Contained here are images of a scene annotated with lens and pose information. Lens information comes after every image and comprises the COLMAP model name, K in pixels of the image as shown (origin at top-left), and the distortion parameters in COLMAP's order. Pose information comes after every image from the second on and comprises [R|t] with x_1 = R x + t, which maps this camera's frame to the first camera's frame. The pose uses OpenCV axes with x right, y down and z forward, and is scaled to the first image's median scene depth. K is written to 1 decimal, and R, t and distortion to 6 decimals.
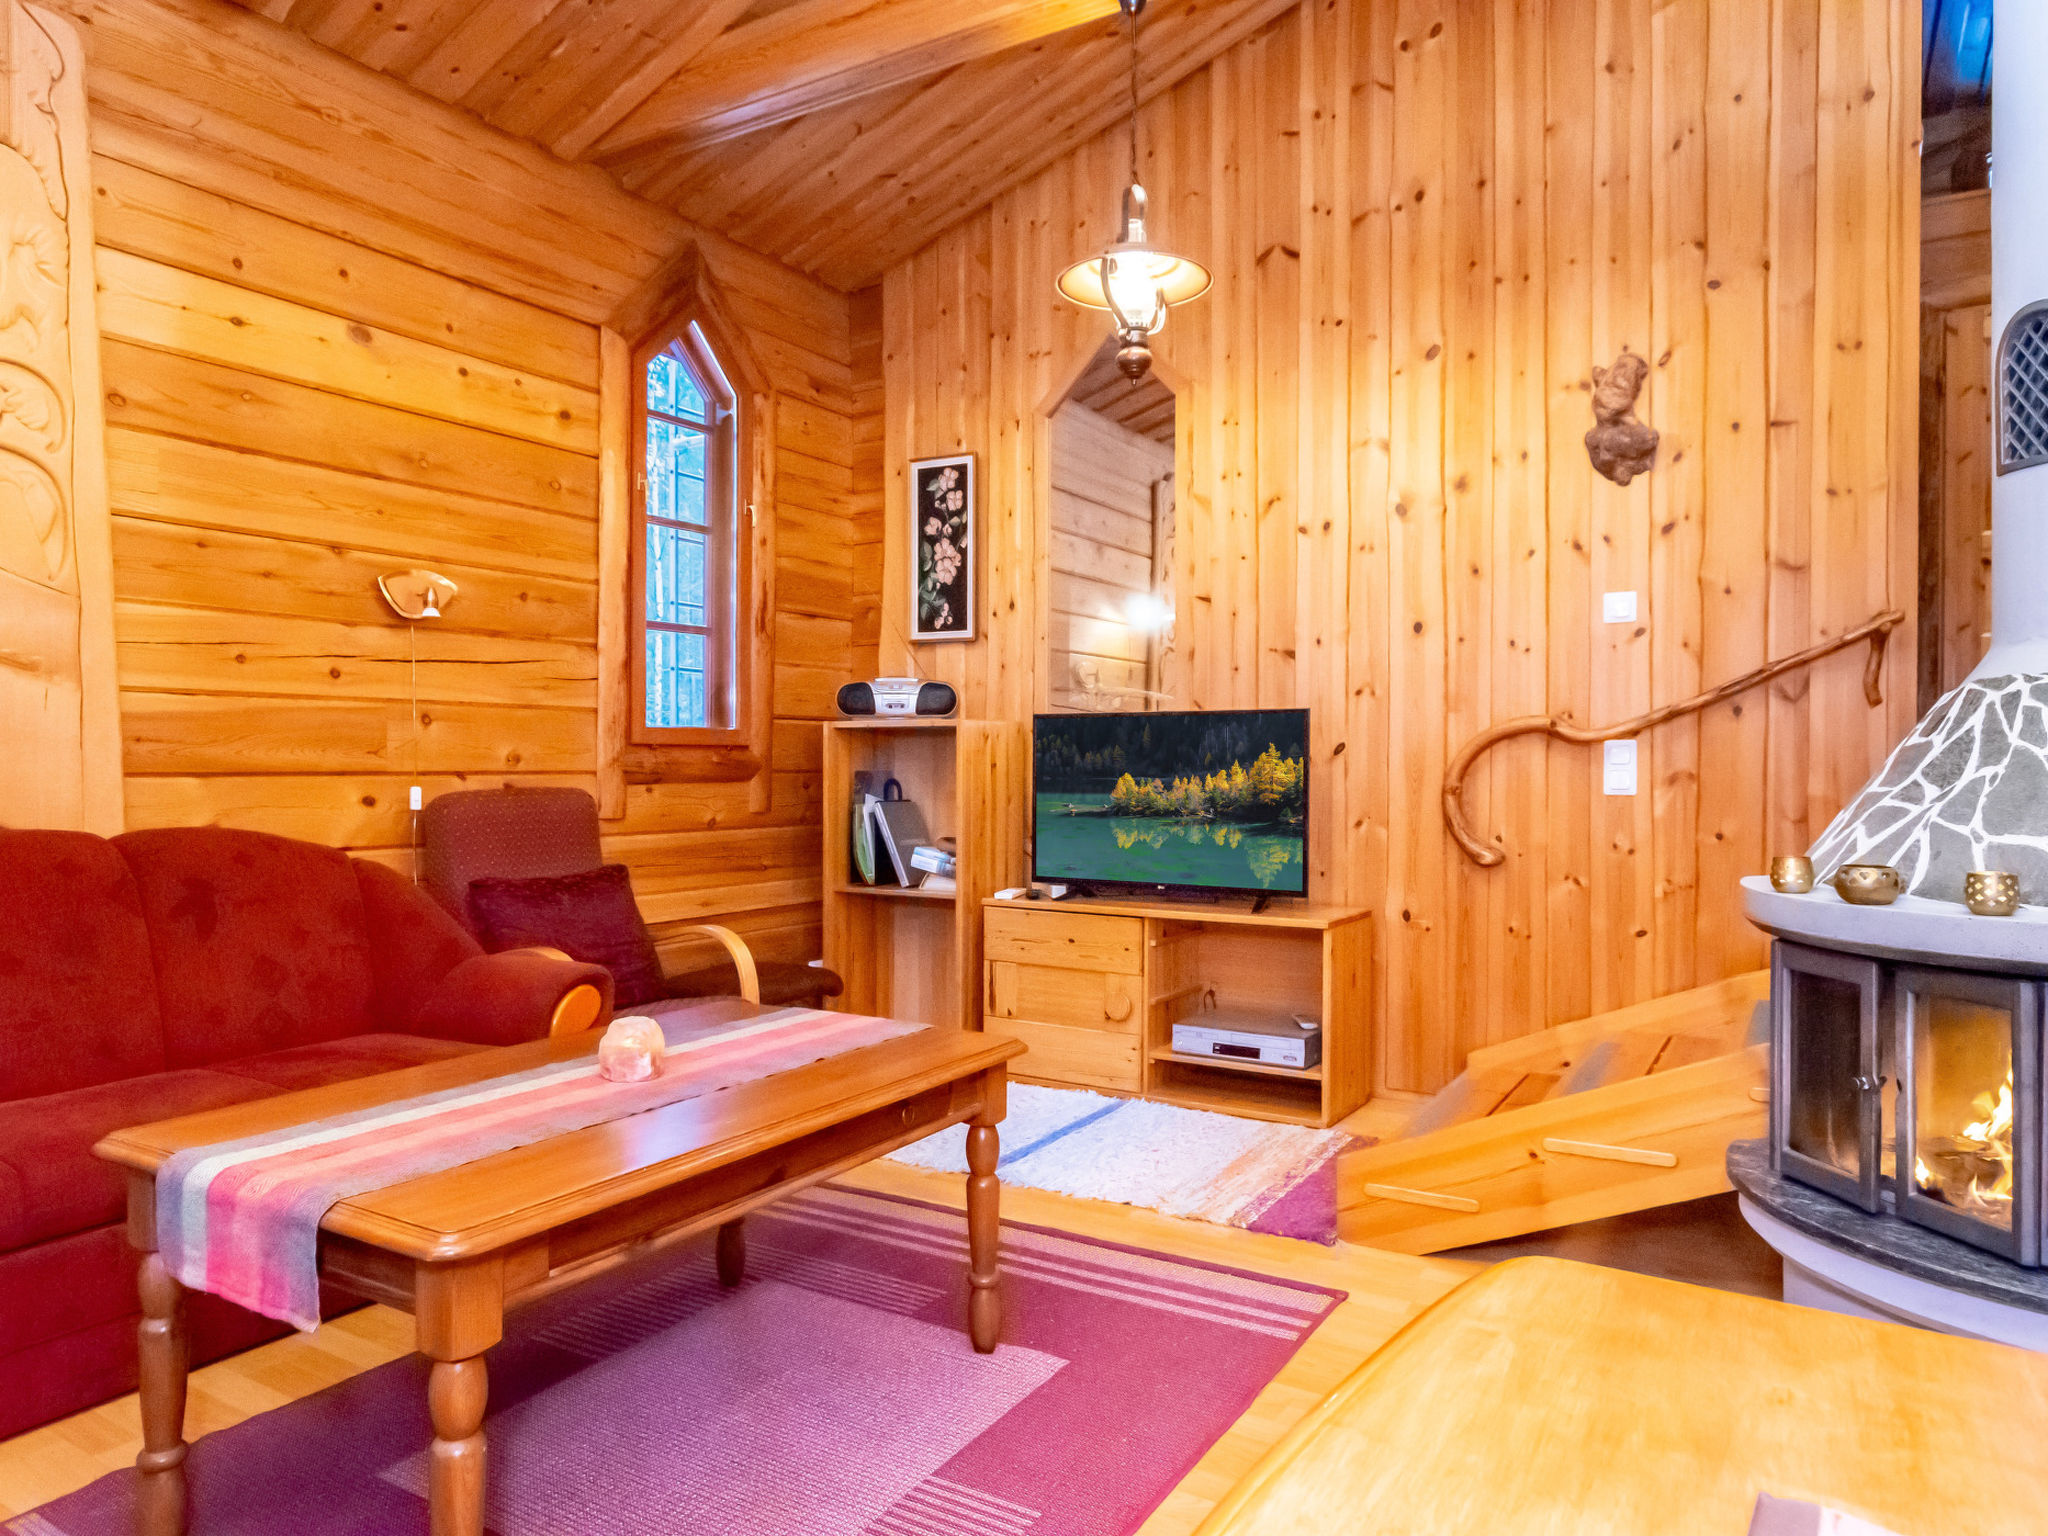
lens RADIAL K [[1306.8, 0, 1025.3], [0, 1306.8, 773.5], [0, 0, 1]] dist [-0.006261, 0.000071]
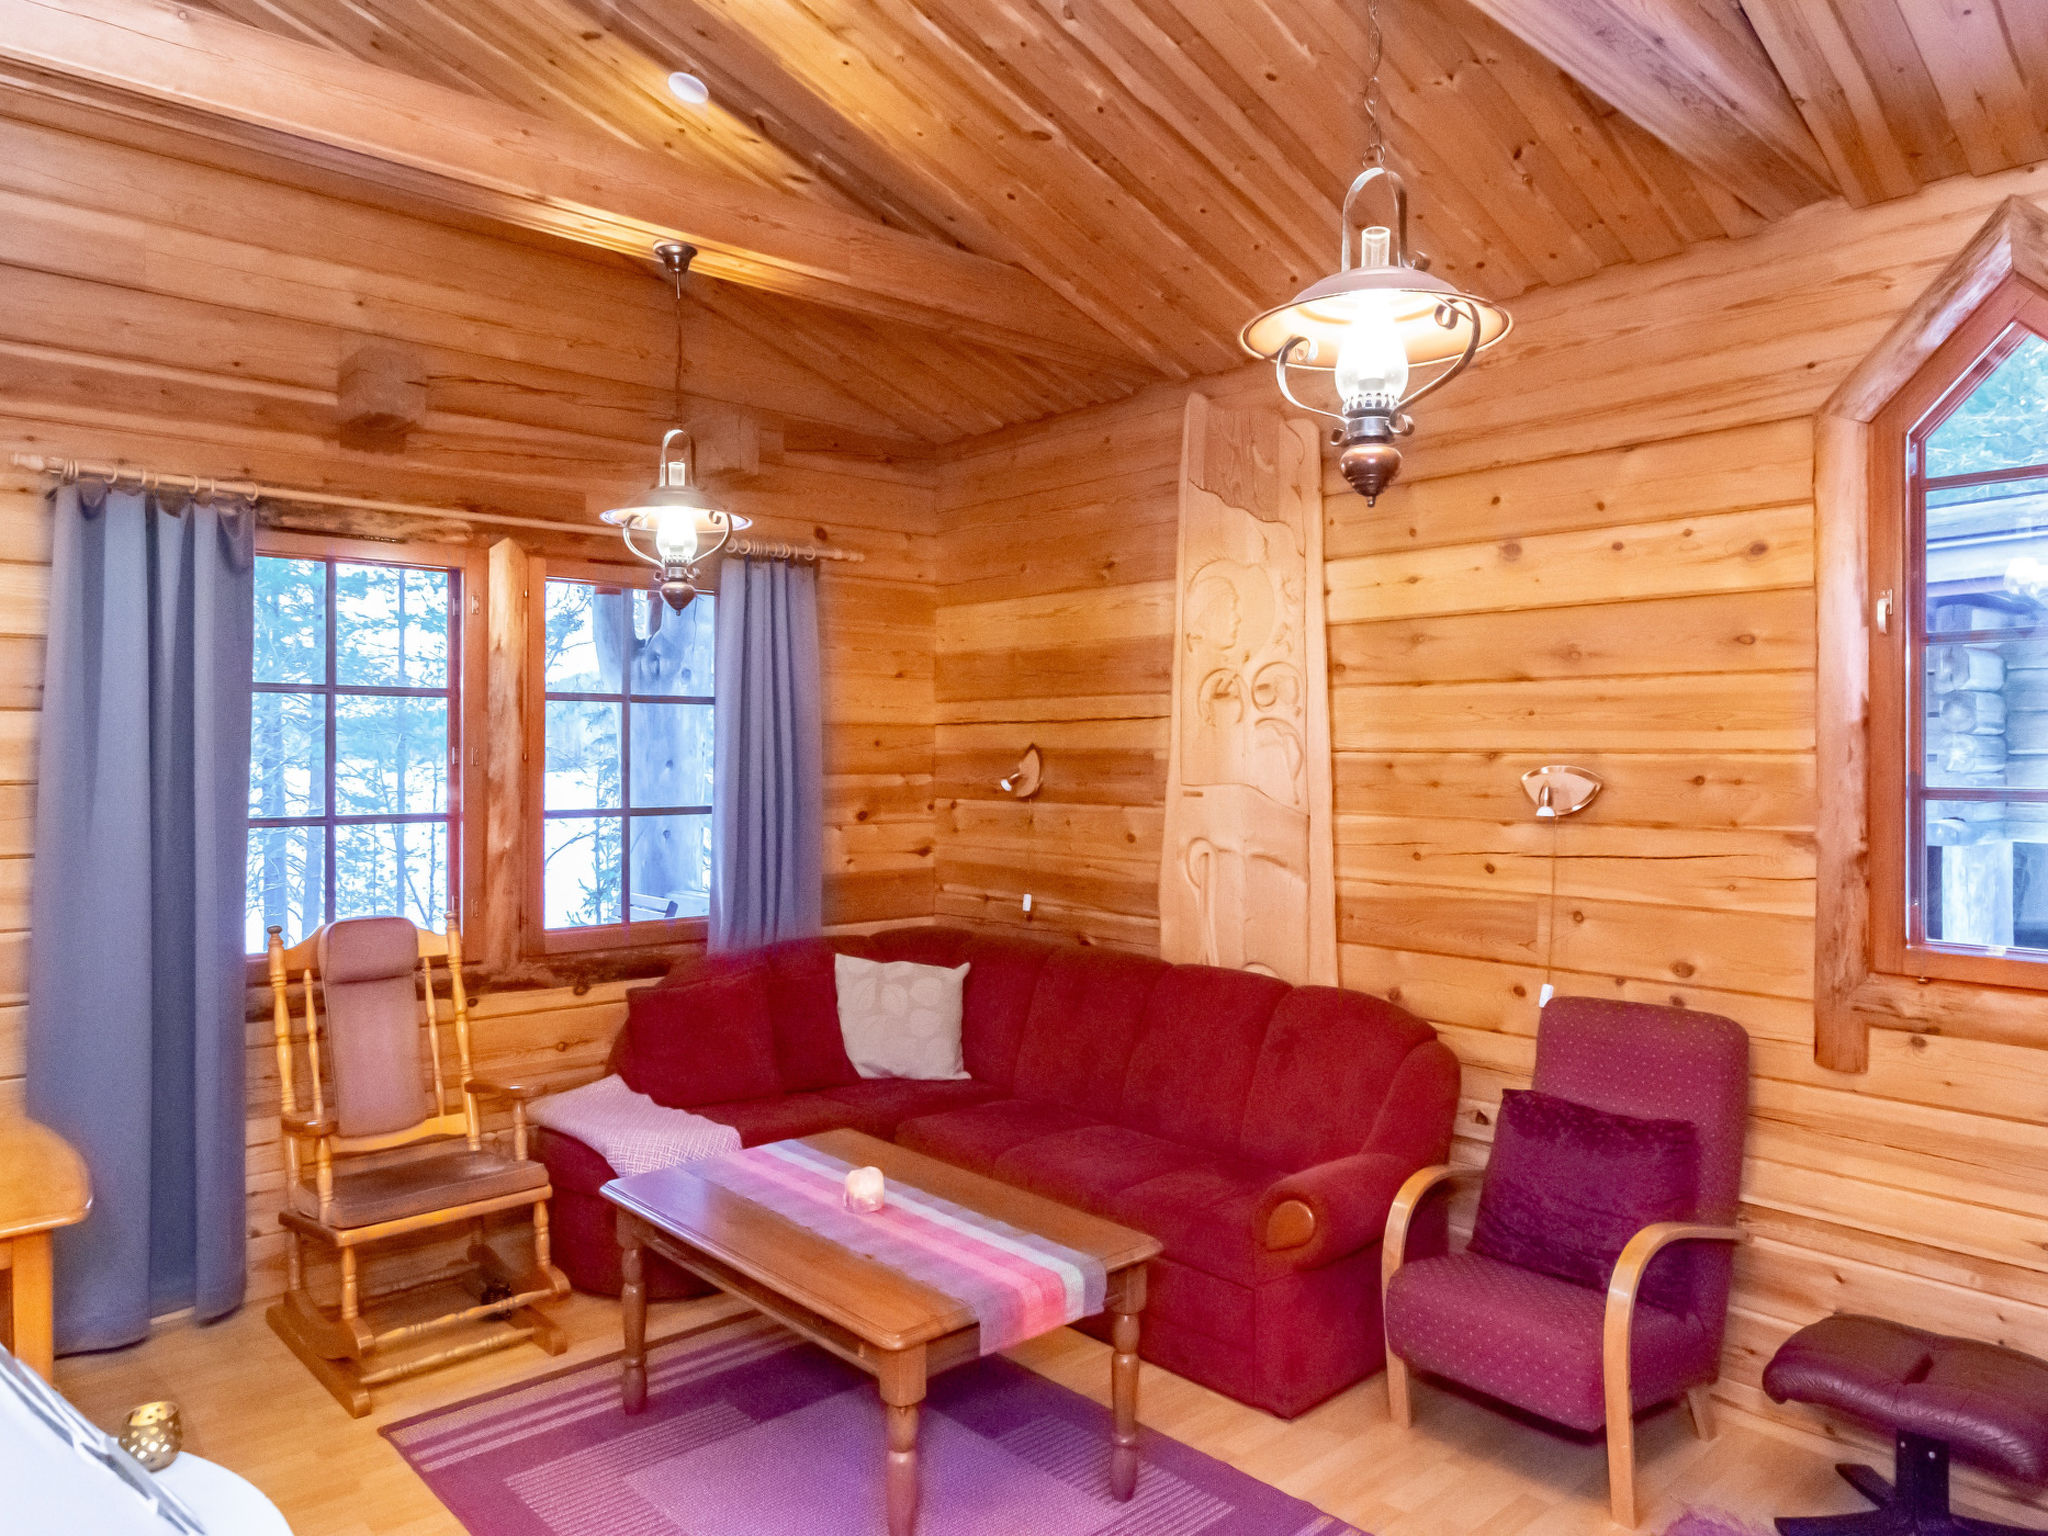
lens RADIAL K [[1357.9, 0, 1019.8], [0, 1357.9, 765.7], [0, 0, 1]] dist [0.001527, 0.002347]
pose [[-0.286054, 0.004718, -0.958202, 0.930248], [-0.014479, 0.999852, 0.009246, -0.232381], [0.958104, 0.016519, -0.285943, 1.311267]]
